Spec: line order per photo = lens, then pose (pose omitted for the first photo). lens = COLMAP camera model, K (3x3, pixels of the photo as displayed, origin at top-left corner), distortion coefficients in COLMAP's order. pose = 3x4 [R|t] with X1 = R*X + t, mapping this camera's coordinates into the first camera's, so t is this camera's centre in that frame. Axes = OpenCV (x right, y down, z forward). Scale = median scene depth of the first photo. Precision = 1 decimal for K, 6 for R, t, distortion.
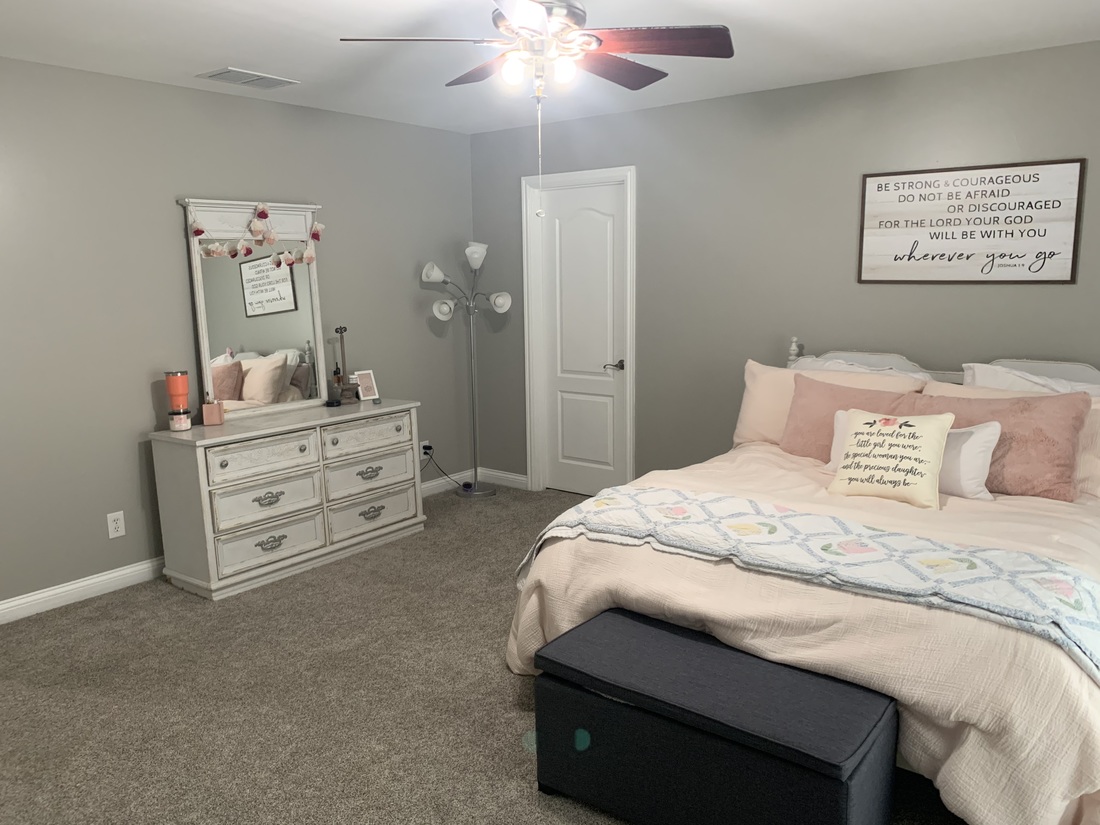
lens RADIAL K [[842.7, 0, 550.0], [0, 842.7, 412.5], [0, 0, 1]] dist [0.073382, -0.125389]
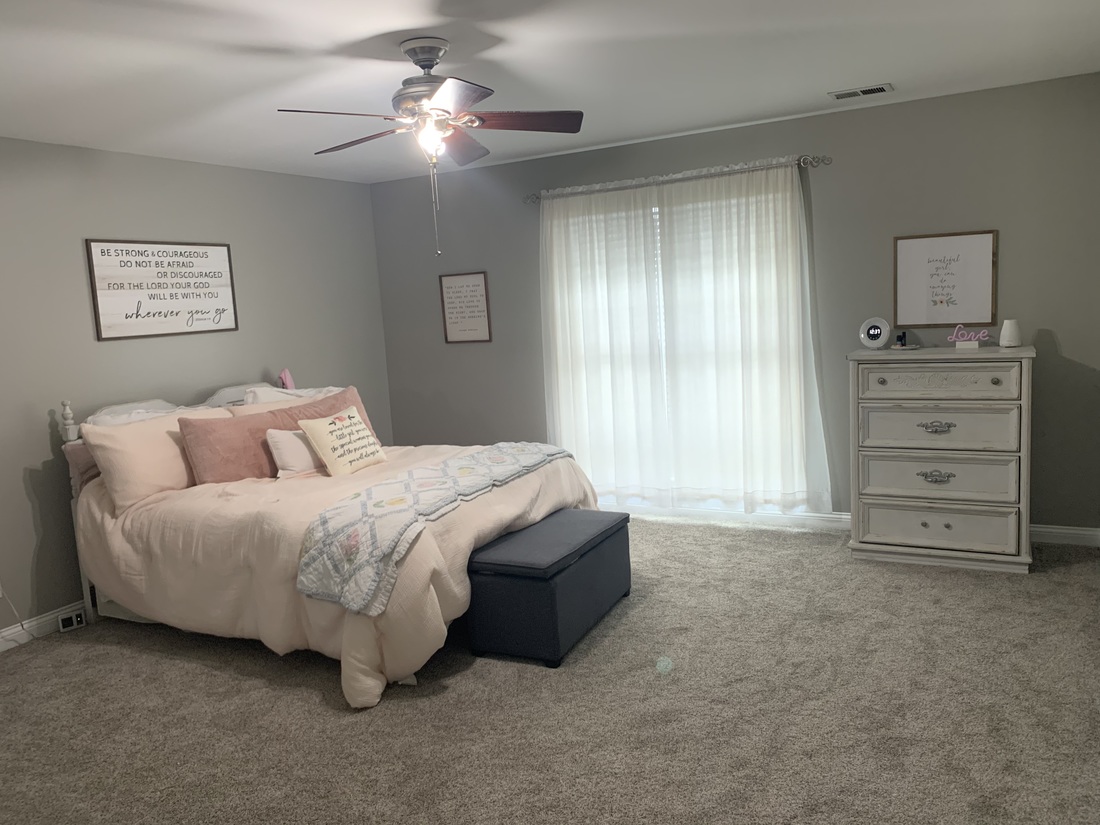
lens RADIAL K [[842.7, 0, 550.0], [0, 842.7, 412.5], [0, 0, 1]] dist [0.073382, -0.125389]
pose [[-0.196290, -0.105783, 0.974823, -0.847504], [0.231299, 0.961114, 0.150869, -0.106510], [-0.952875, 0.255089, -0.164189, 0.728179]]
